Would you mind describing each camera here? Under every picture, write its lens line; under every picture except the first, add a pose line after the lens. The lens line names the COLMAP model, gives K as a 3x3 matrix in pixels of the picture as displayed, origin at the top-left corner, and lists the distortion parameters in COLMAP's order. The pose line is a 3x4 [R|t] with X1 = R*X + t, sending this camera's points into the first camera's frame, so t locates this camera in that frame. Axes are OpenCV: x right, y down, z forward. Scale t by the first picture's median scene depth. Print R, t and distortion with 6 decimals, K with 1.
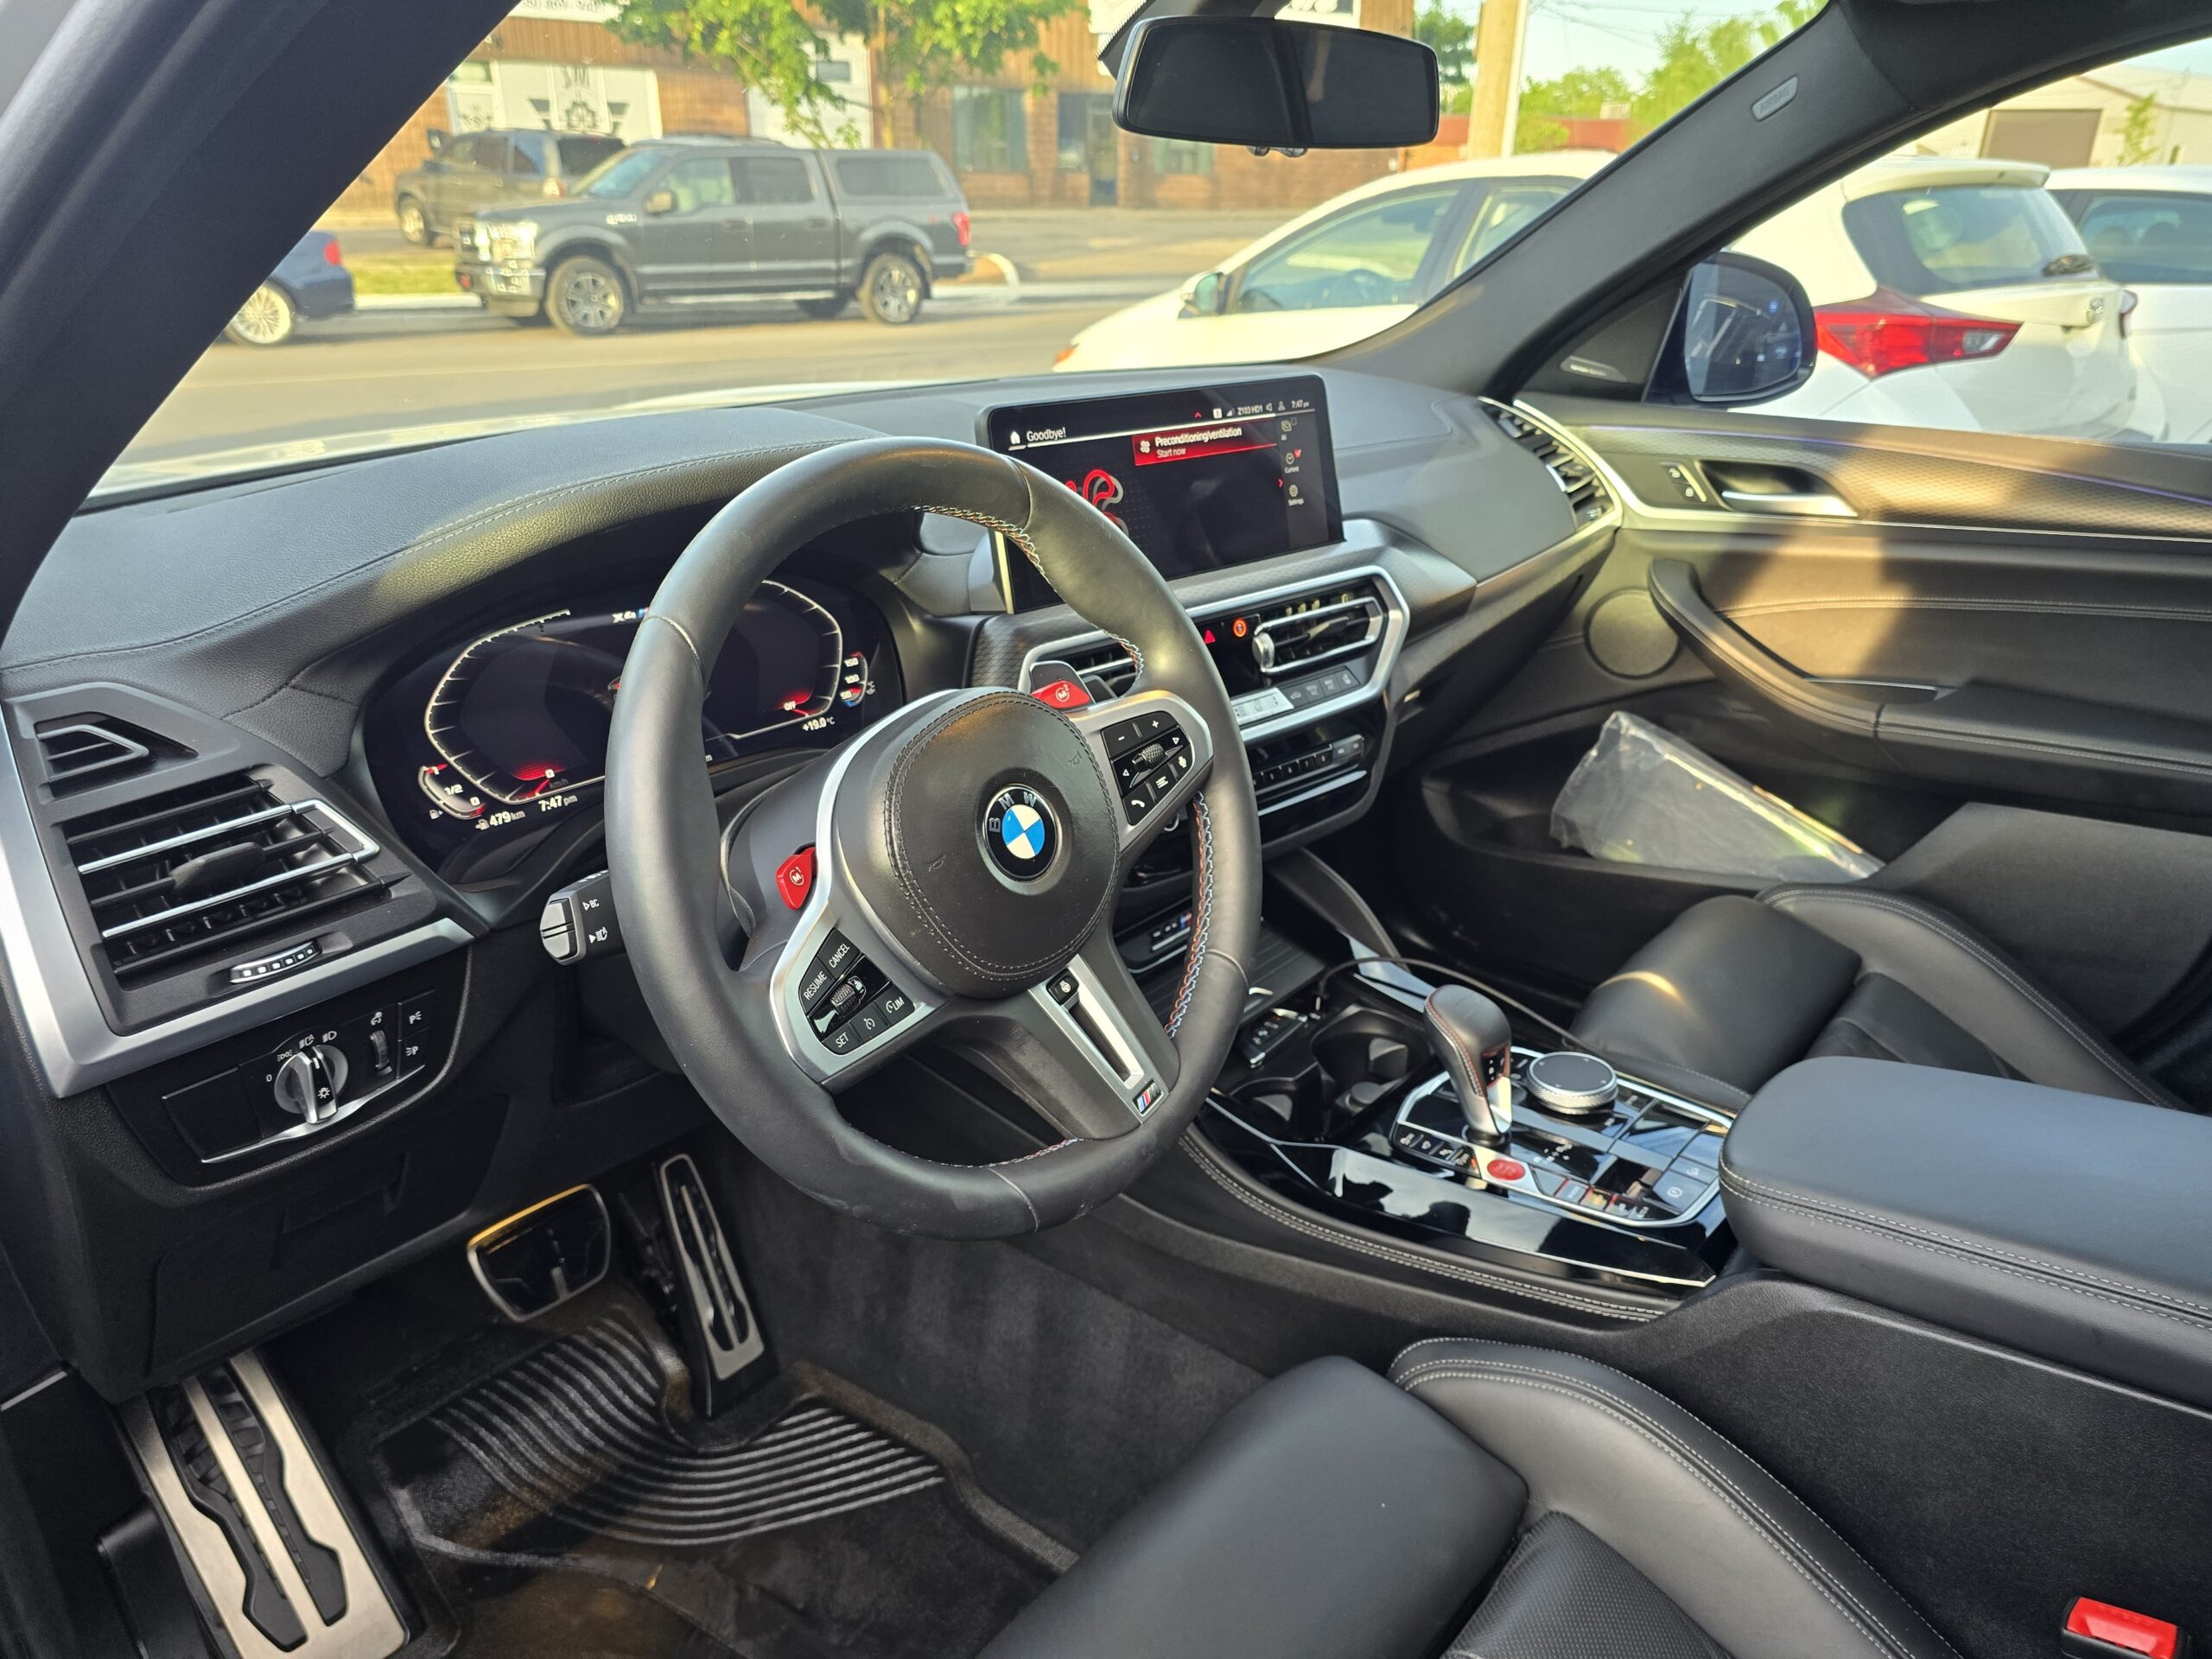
lens RADIAL K [[1450.3, 0, 1110.4], [0, 1450.3, 886.8], [0, 0, 1]] dist [0.076778, -0.117109]
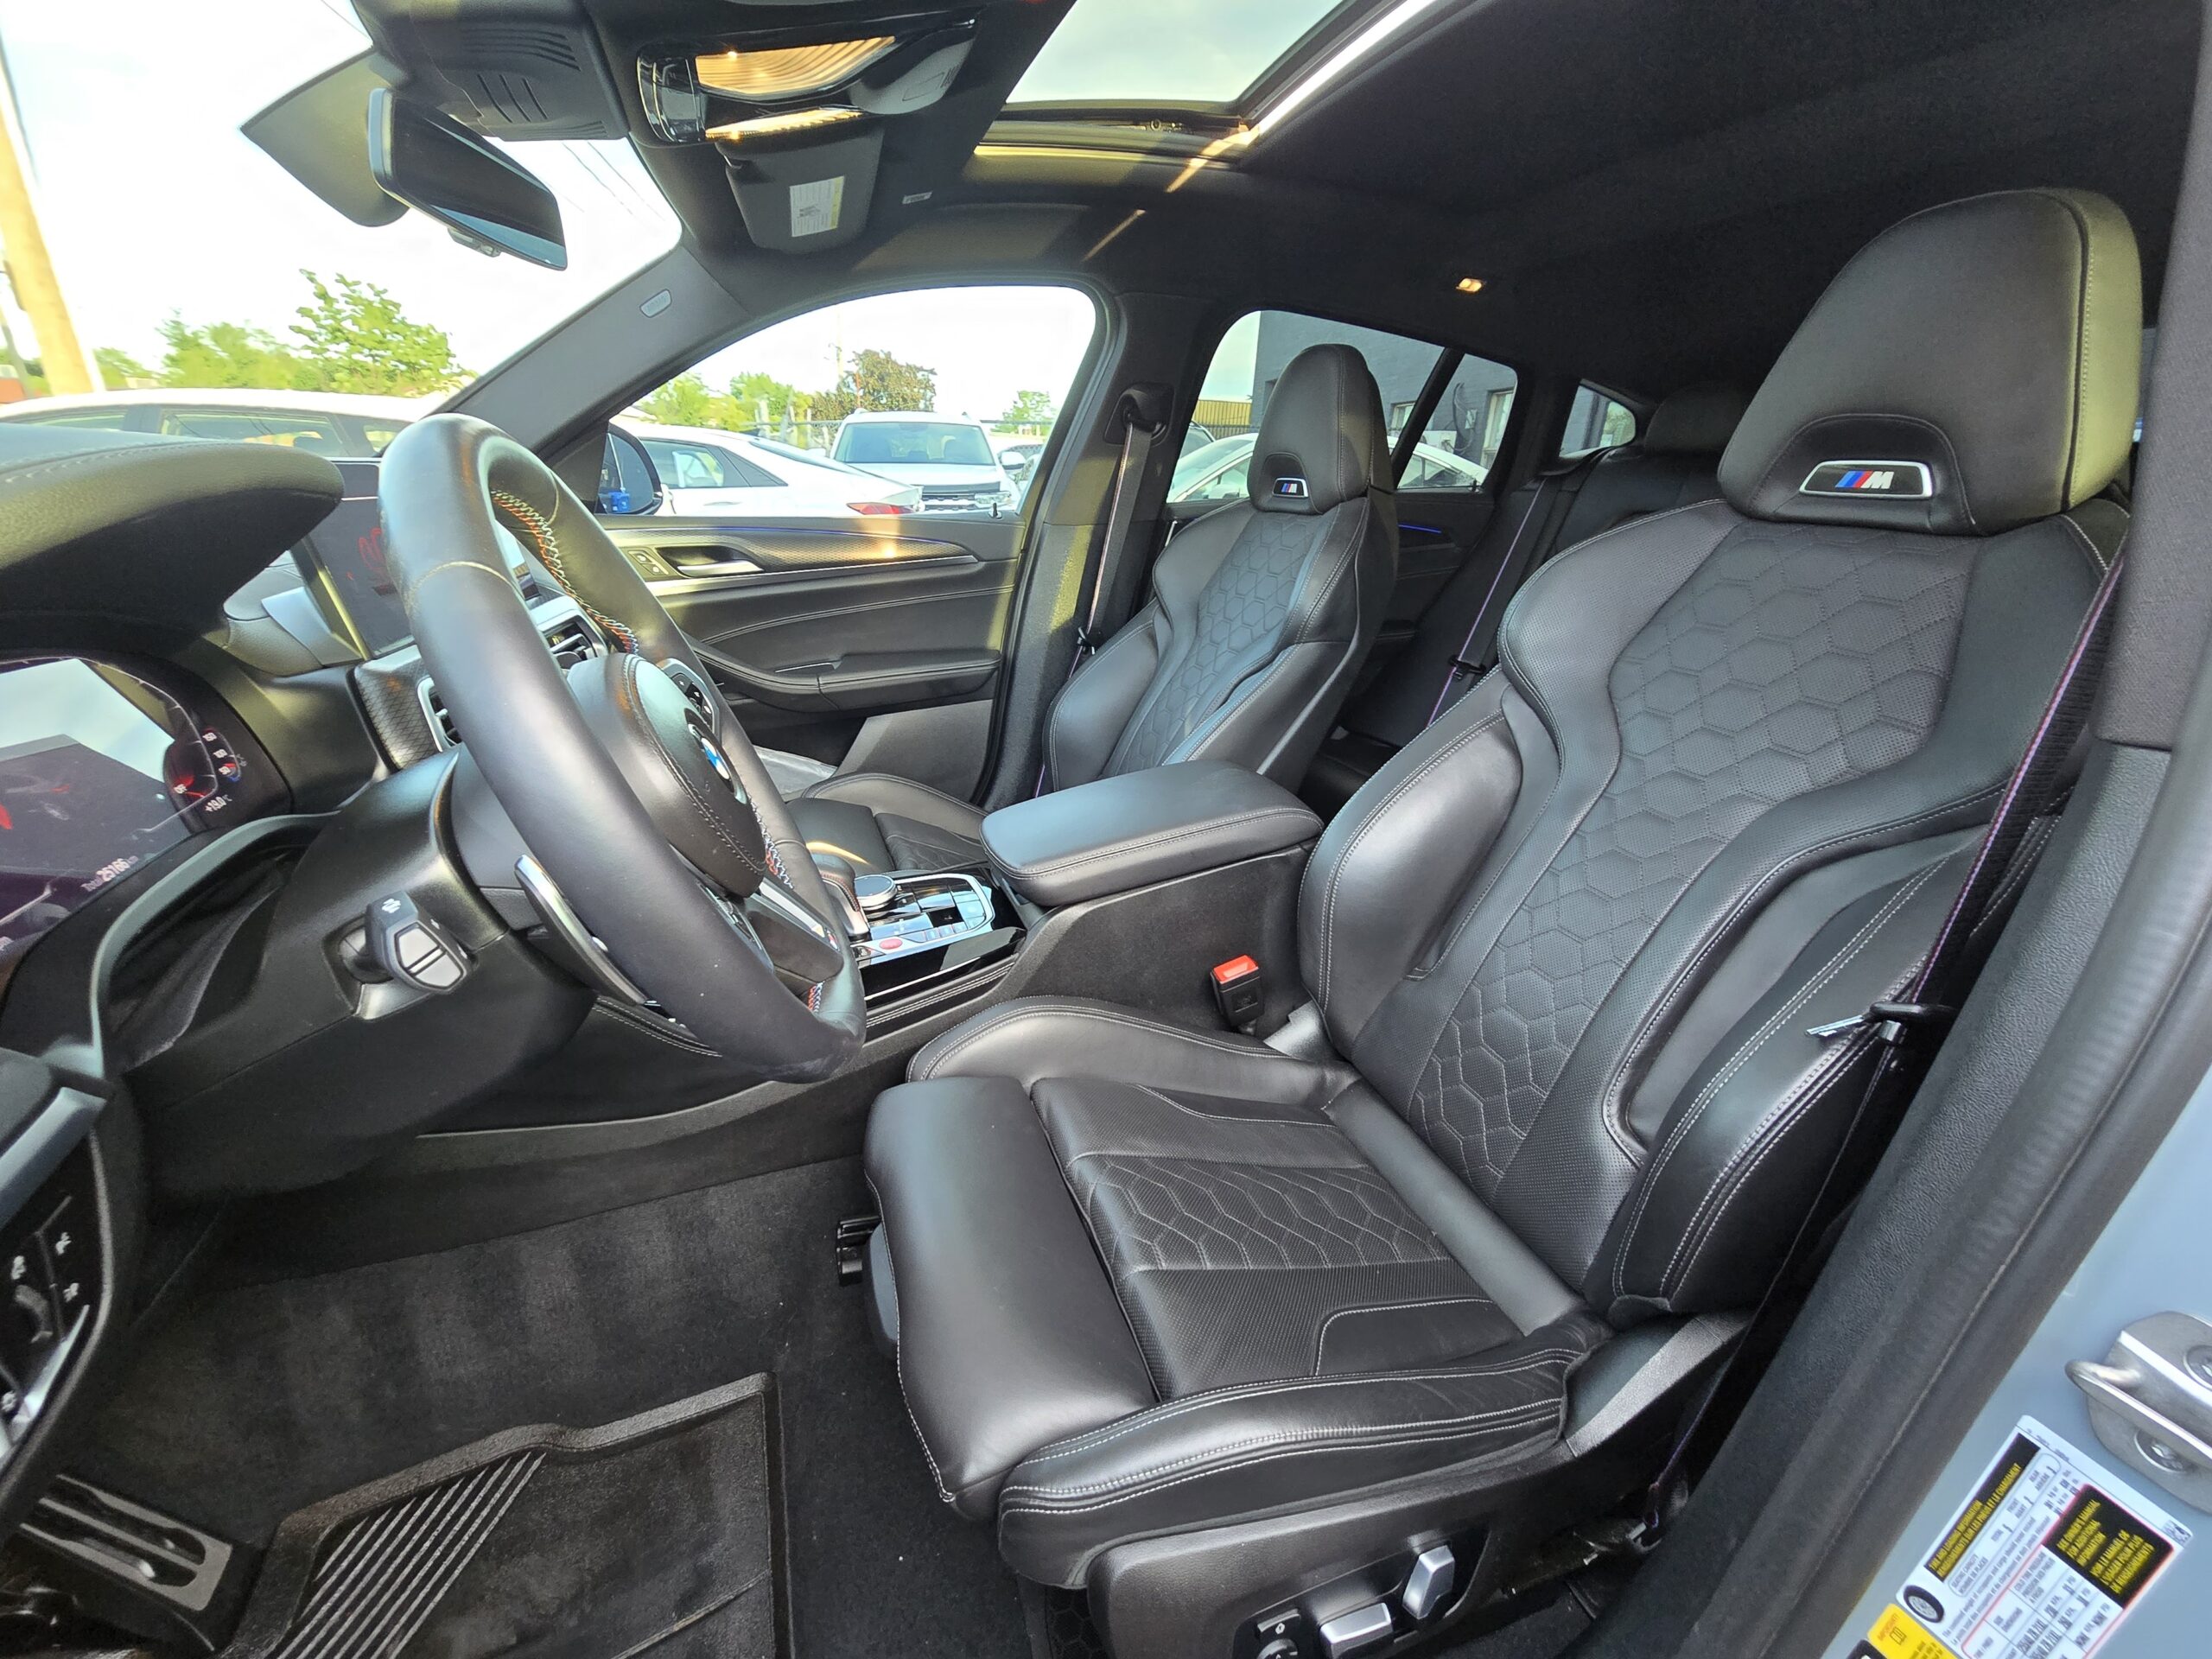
lens RADIAL K [[882.2, 0, 1098.4], [0, 882.2, 859.4], [0, 0, 1]] dist [0.000188, 0.000172]
pose [[0.493647, -0.341137, 0.799962, -0.329444], [0.344092, 0.921405, 0.180591, 0.009061], [-0.798695, 0.186112, 0.572231, 0.214027]]
